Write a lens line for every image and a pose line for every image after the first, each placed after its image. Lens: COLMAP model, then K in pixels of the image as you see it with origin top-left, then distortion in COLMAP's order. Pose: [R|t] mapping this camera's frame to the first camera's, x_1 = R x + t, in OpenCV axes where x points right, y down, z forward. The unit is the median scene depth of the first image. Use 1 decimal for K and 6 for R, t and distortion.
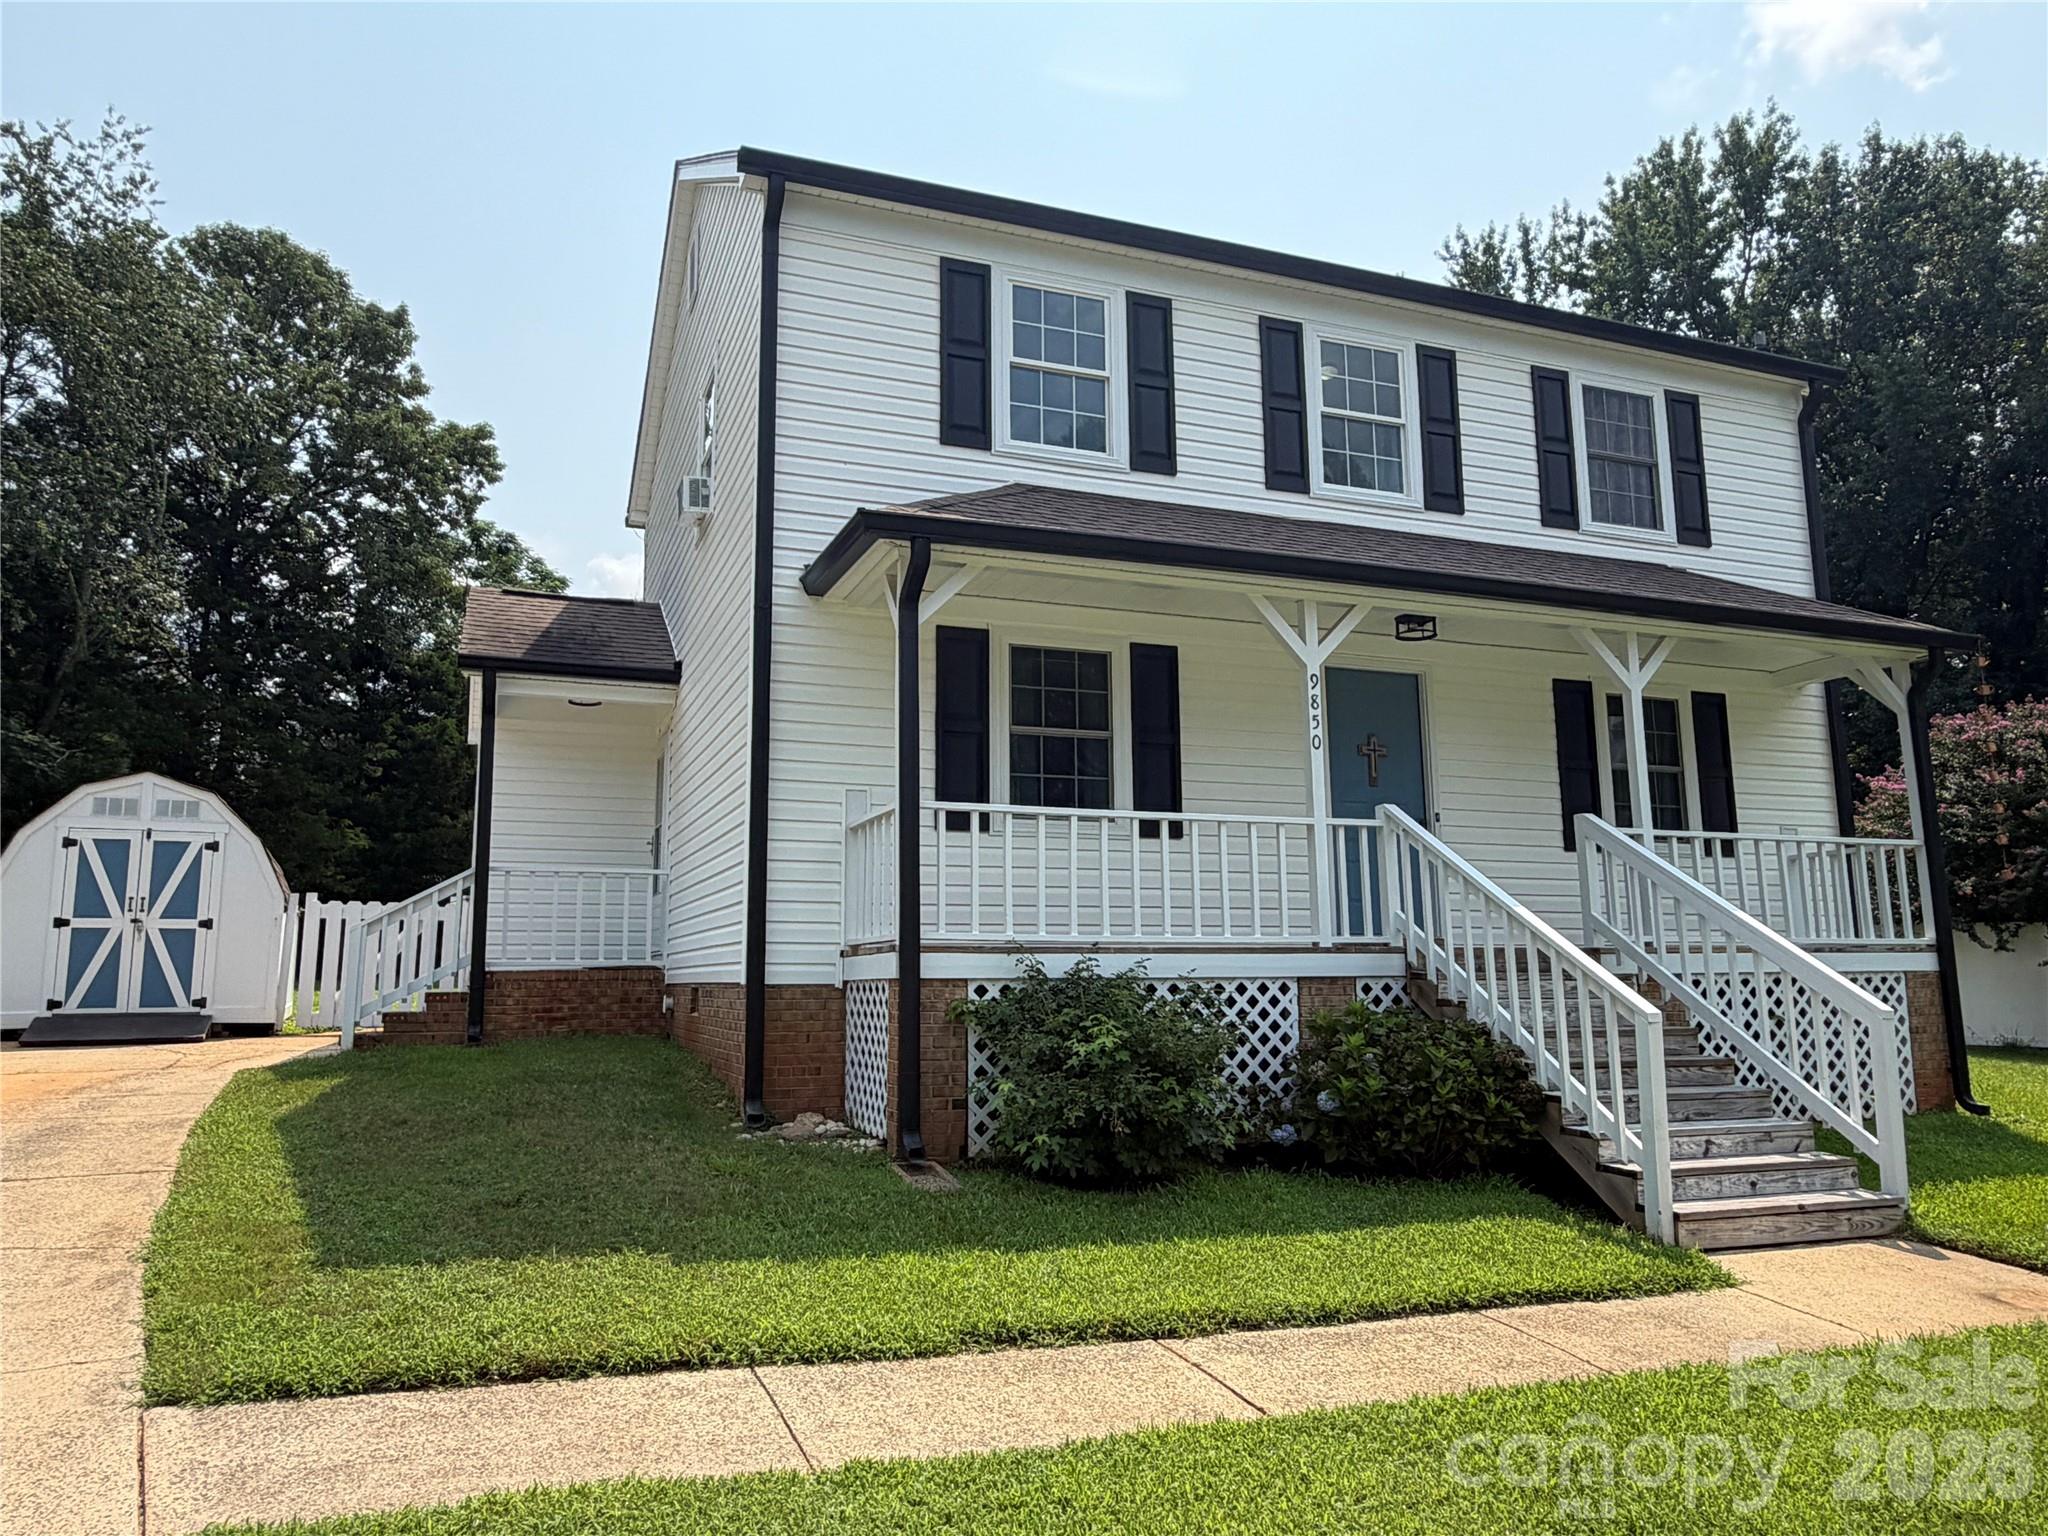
lens RADIAL K [[1415.6, 0, 1025.3], [0, 1415.6, 752.8], [0, 0, 1]] dist [-0.004818, 0.007364]
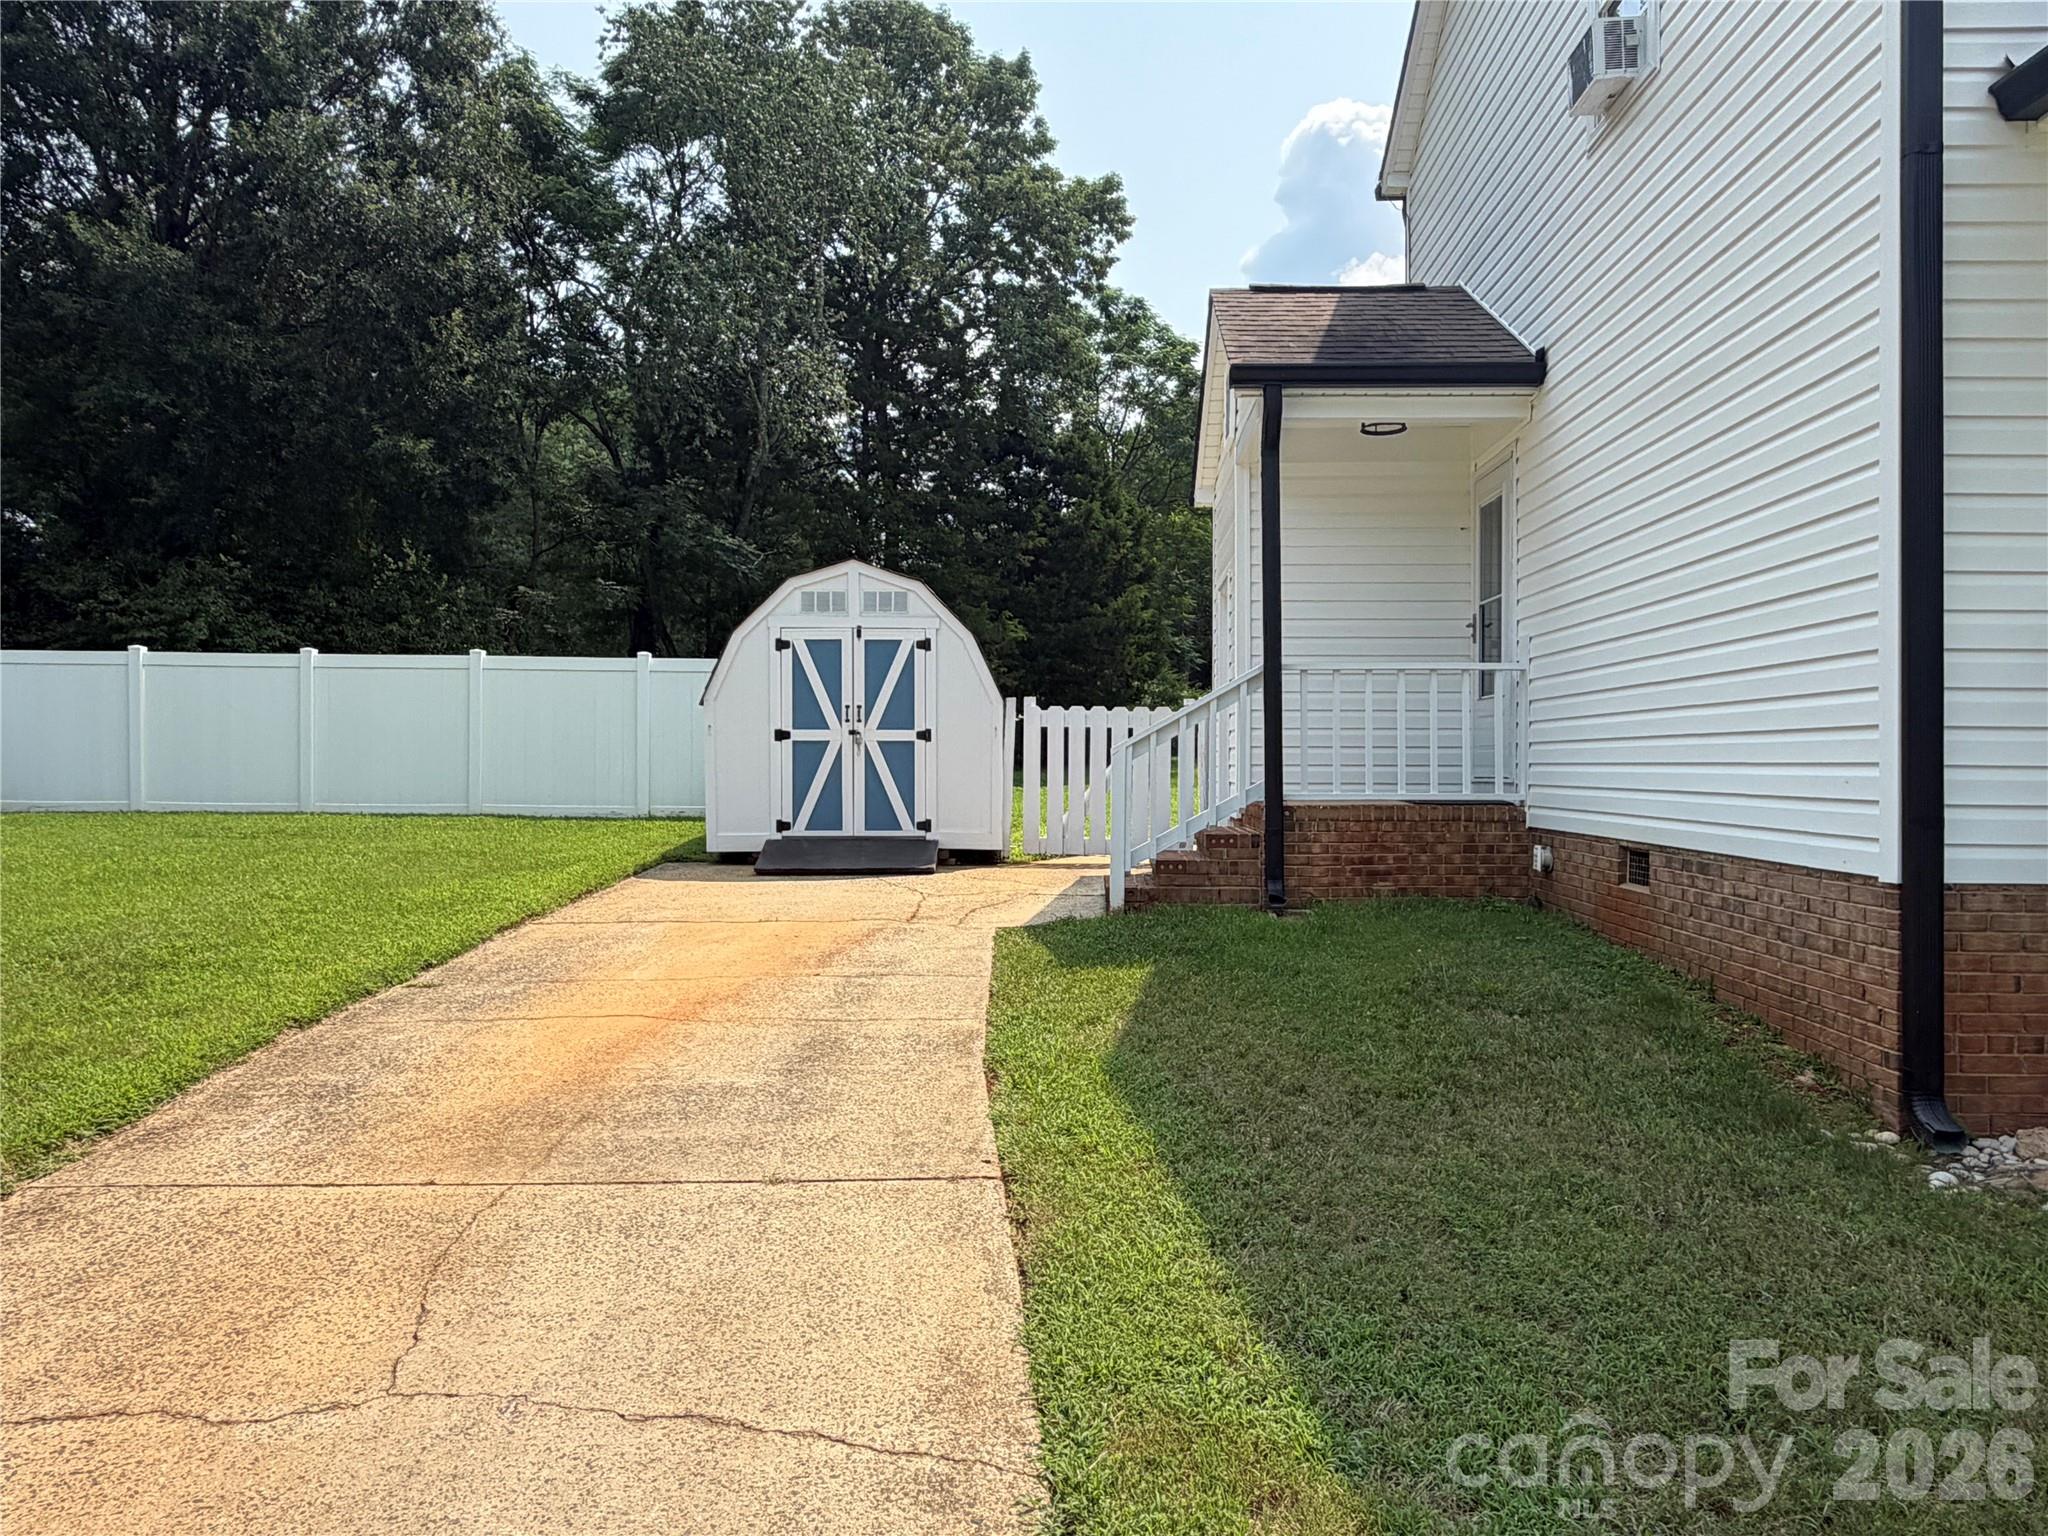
lens RADIAL K [[1415.6, 0, 1029.9], [0, 1415.6, 771.0], [0, 0, 1]] dist [-0.004818, 0.007364]
pose [[0.917528, 0.011035, -0.397518, -0.074304], [0.055193, 0.986407, 0.154777, 0.005434], [0.393823, -0.163953, 0.904446, 0.101930]]
